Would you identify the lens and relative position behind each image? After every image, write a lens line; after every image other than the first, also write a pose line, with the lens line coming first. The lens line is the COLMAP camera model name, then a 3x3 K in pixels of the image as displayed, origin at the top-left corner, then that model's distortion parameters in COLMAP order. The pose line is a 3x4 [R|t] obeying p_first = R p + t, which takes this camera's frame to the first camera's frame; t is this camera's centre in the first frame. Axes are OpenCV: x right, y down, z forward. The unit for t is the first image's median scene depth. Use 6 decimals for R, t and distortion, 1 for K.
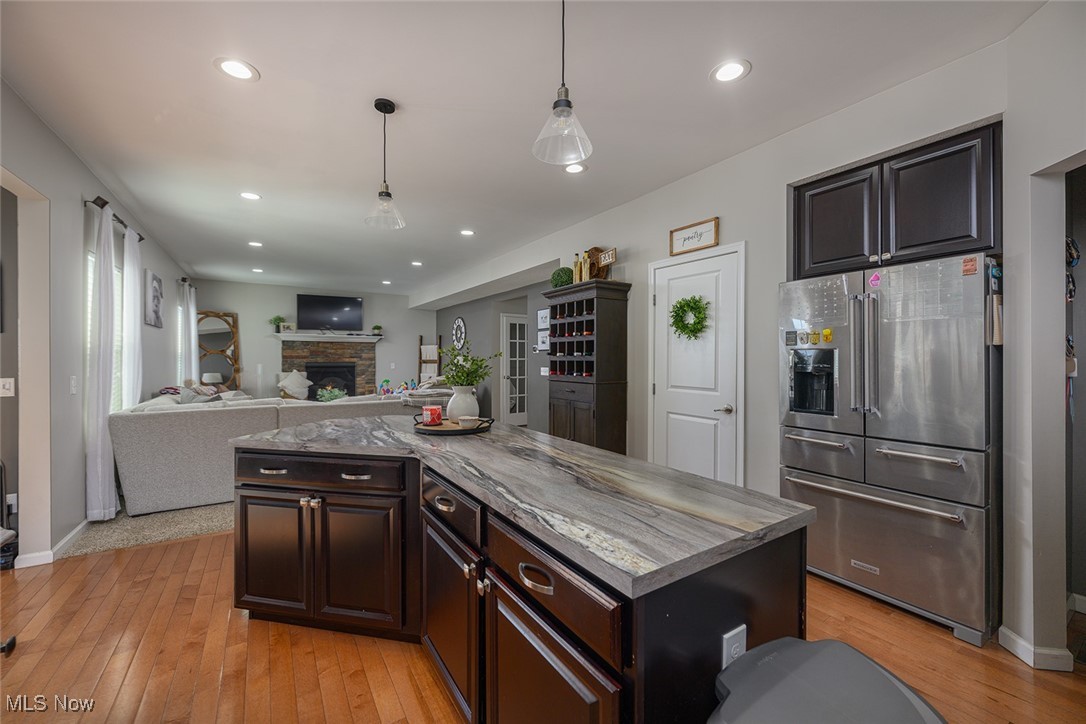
lens RADIAL K [[433.7, 0, 543.9], [0, 433.7, 361.6], [0, 0, 1]] dist [0.003960, 0.000829]
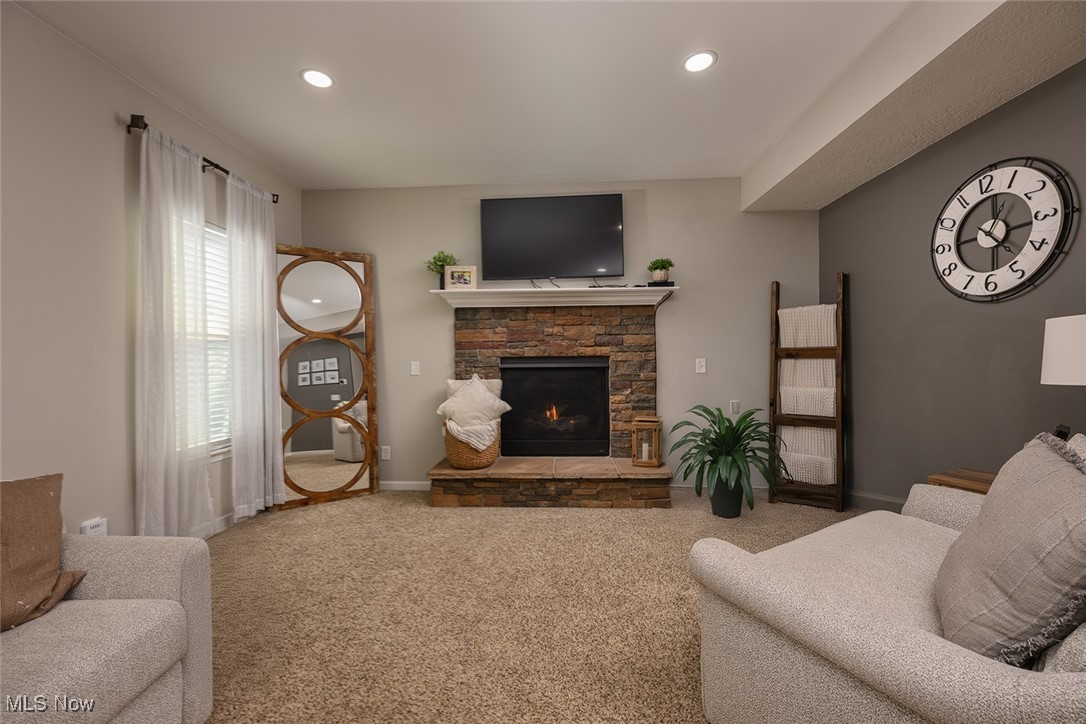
lens RADIAL K [[433.7, 0, 543.2], [0, 433.7, 360.8], [0, 0, 1]] dist [0.003960, 0.000829]
pose [[0.814956, -0.003918, -0.579509, -0.261983], [0.008104, 0.999956, 0.004636, 0.003515], [0.579466, -0.008474, 0.814952, 0.665983]]
